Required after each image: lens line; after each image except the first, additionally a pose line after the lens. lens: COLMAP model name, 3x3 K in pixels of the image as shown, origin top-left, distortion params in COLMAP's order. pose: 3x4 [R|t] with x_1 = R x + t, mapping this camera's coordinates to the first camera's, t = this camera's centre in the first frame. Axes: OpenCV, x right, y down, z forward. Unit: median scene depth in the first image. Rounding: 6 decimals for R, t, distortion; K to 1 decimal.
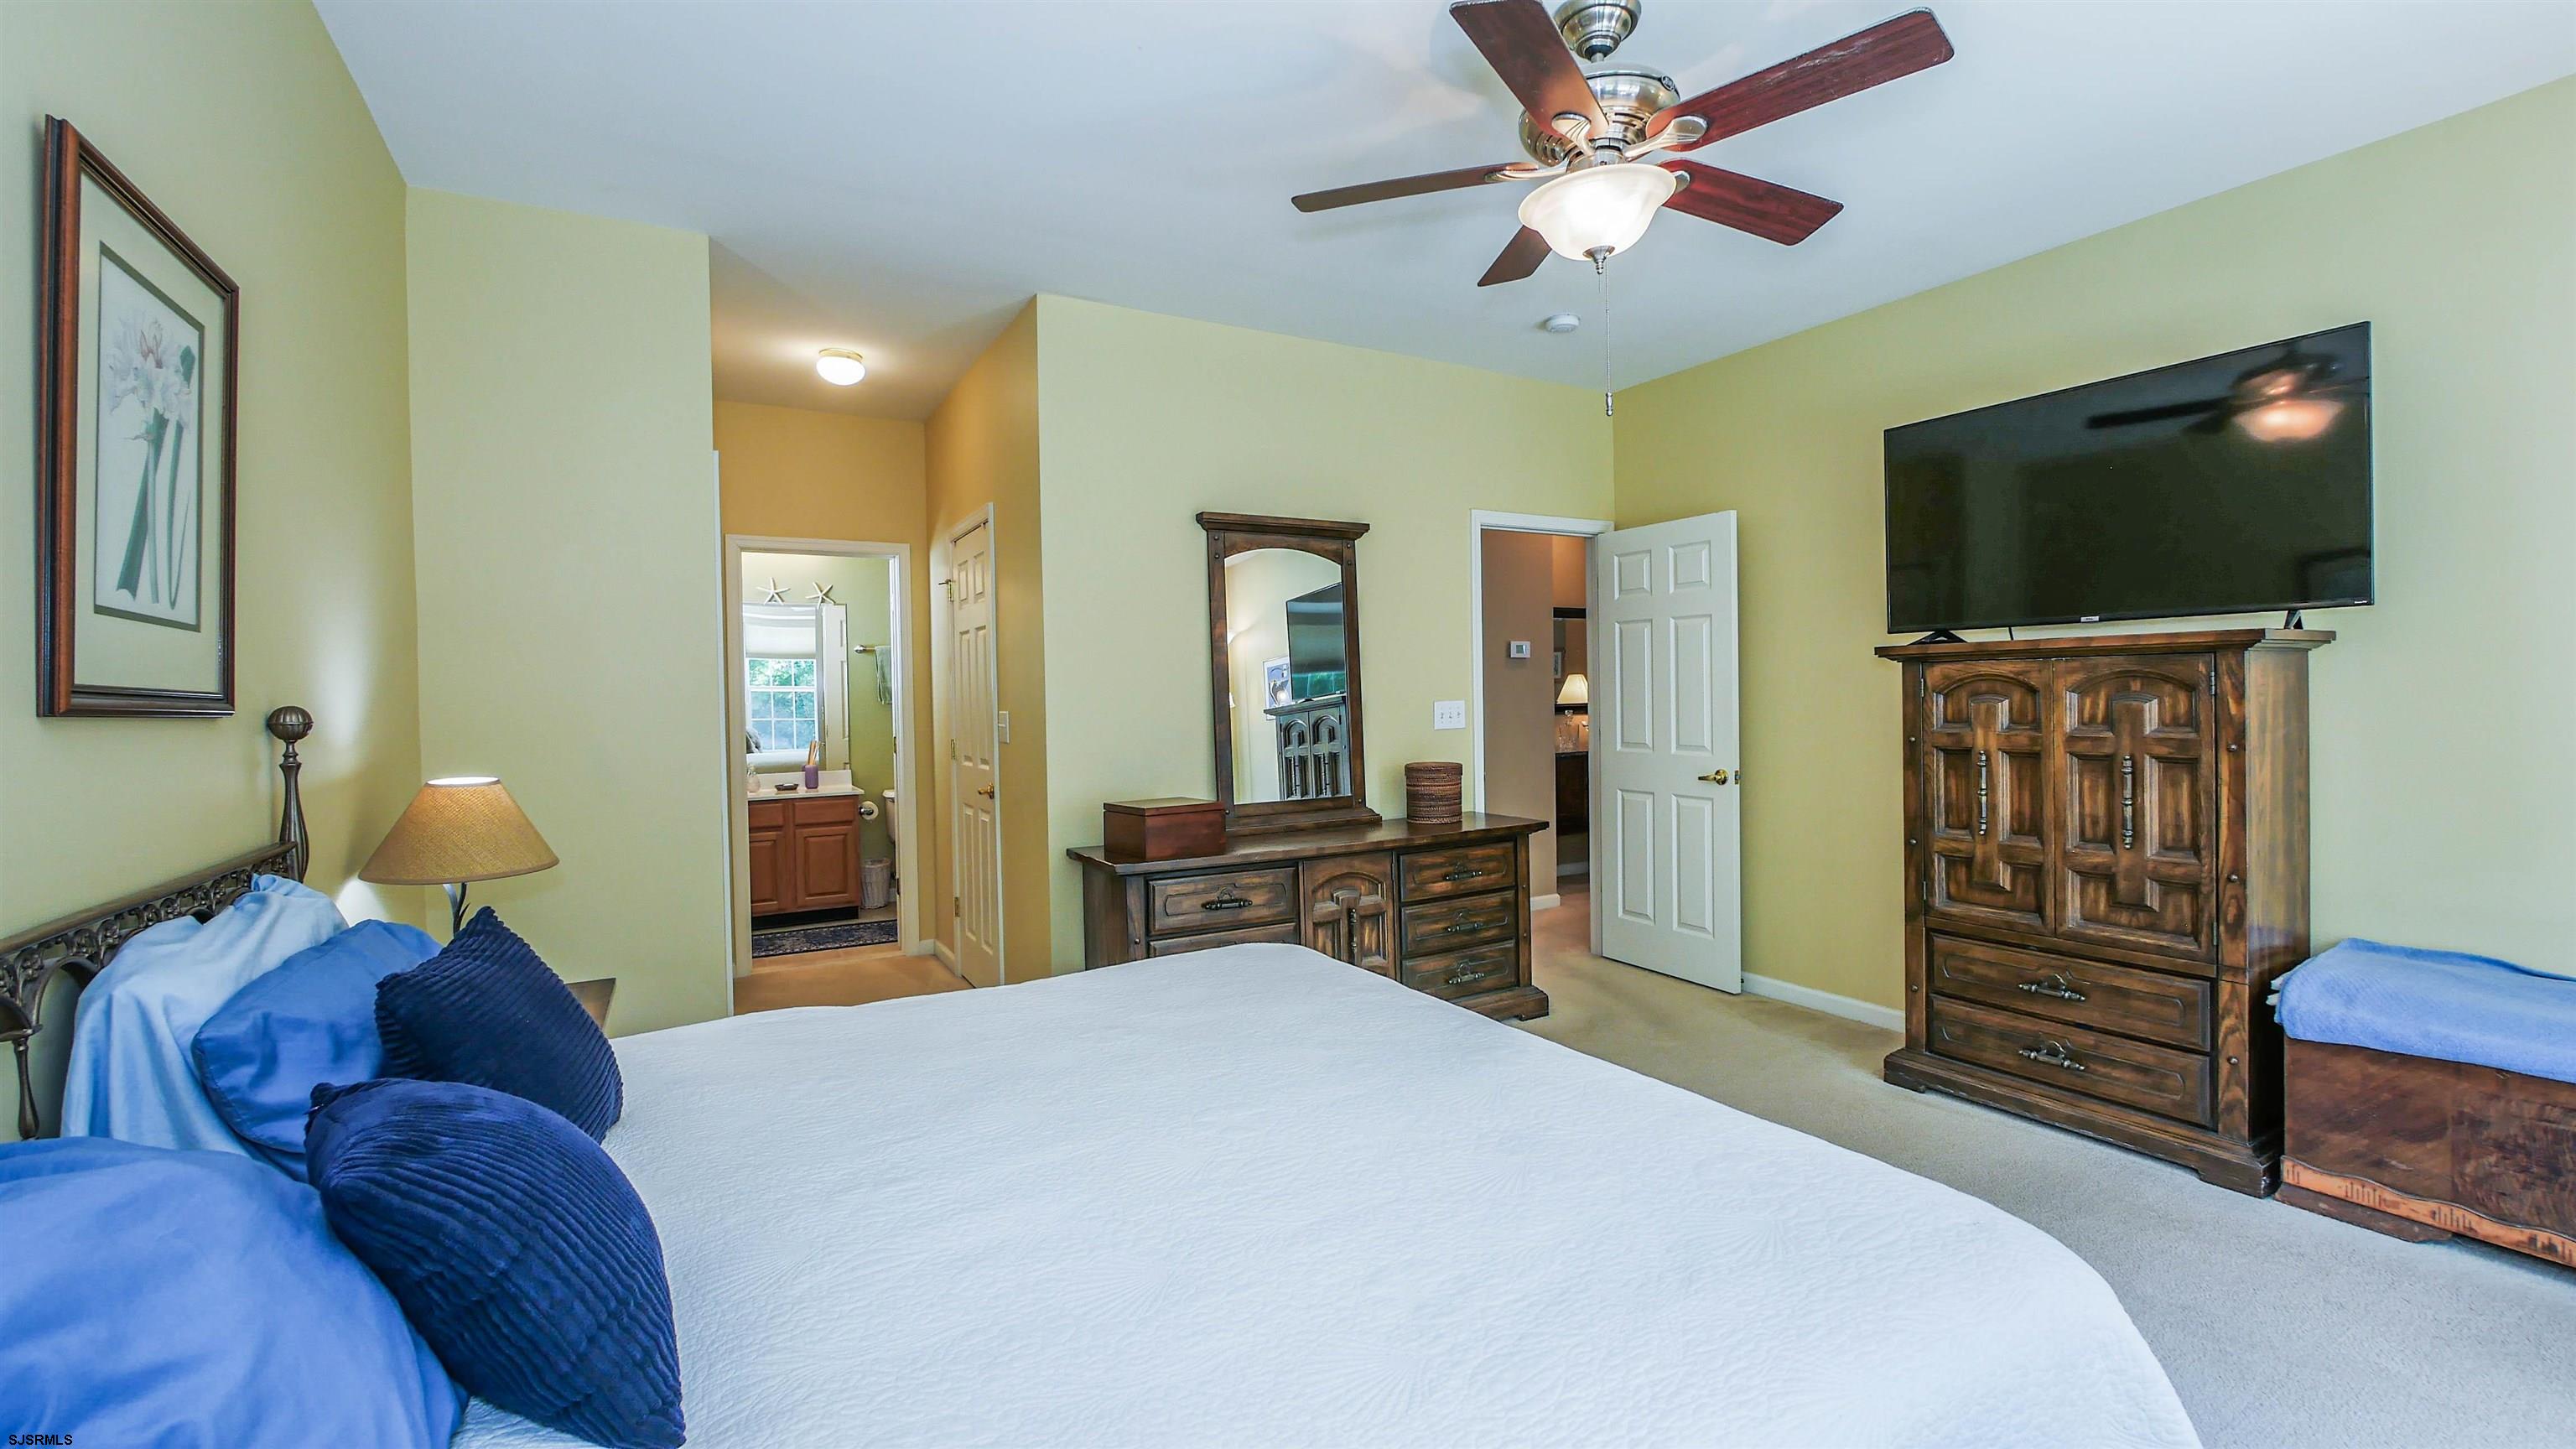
lens RADIAL K [[1071.6, 0, 1303.4], [0, 1071.6, 717.0], [0, 0, 1]] dist [-0.002620, -0.000524]
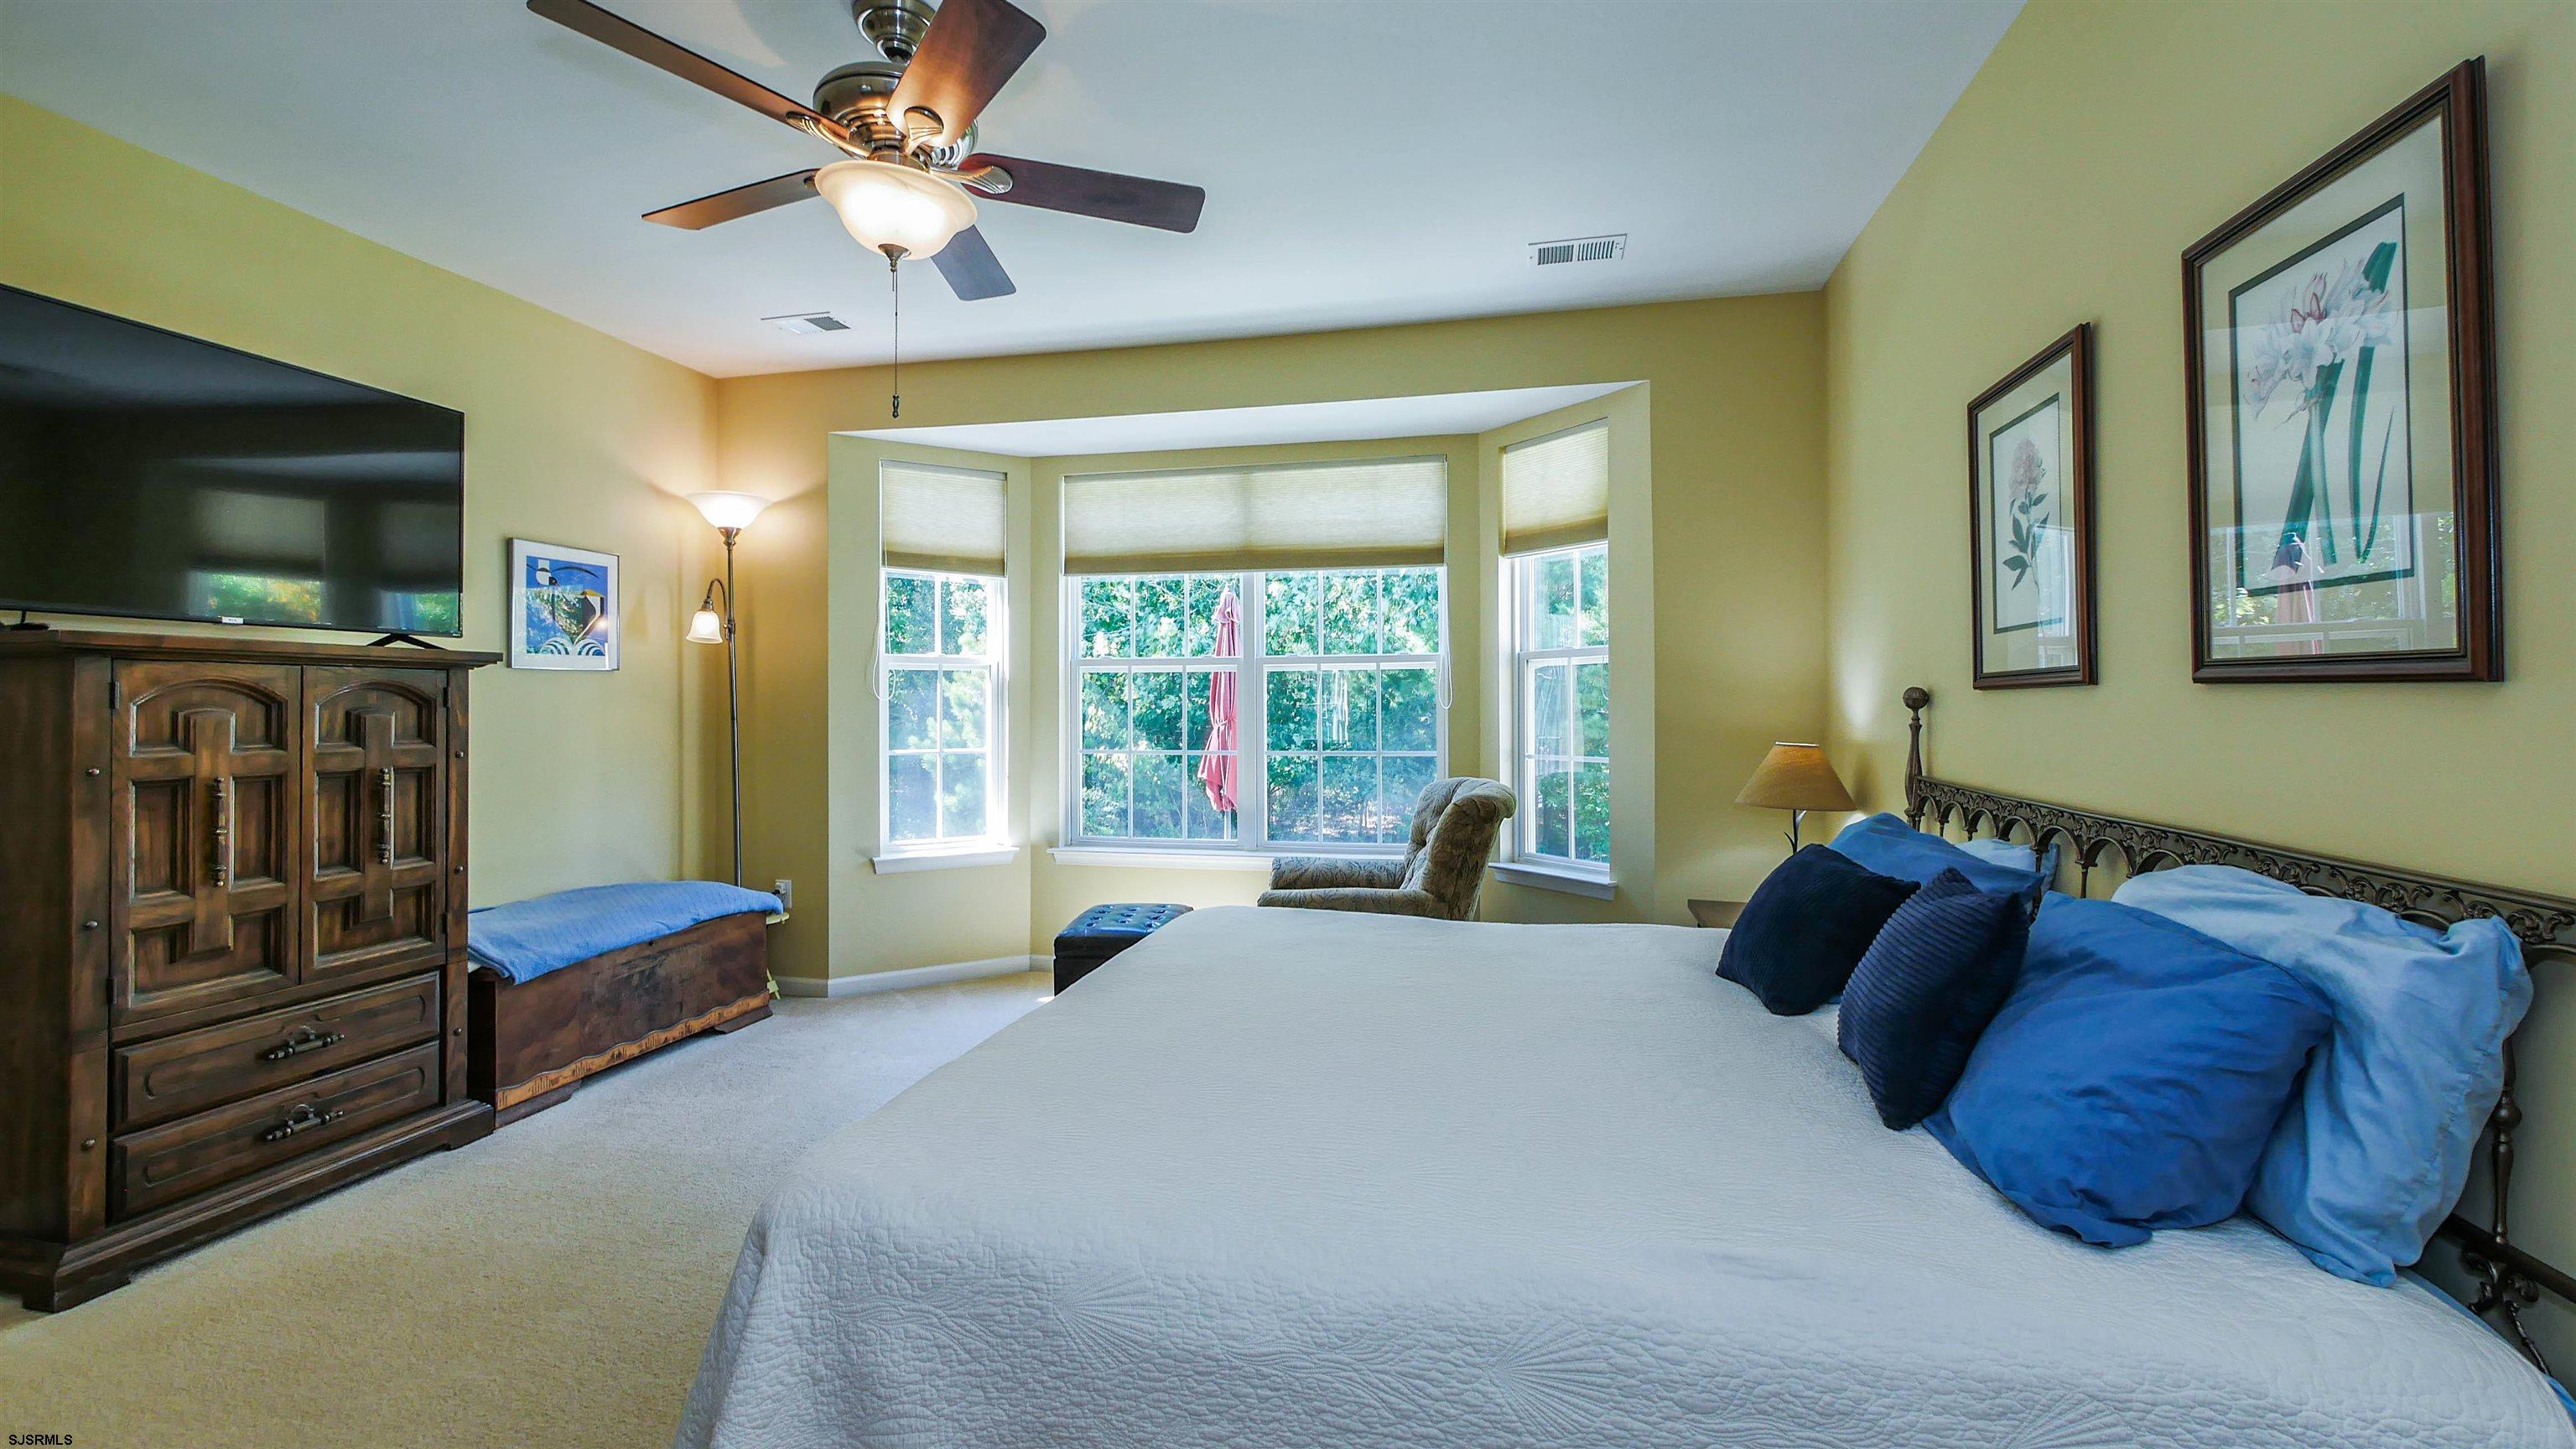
lens RADIAL K [[1071.6, 0, 1303.4], [0, 1071.6, 717.0], [0, 0, 1]] dist [-0.002620, -0.000524]
pose [[-0.749026, 0.010896, 0.662451, -0.512861], [0.023390, 0.999676, 0.010005, -0.002861], [-0.662128, 0.022989, -0.749038, 1.142529]]
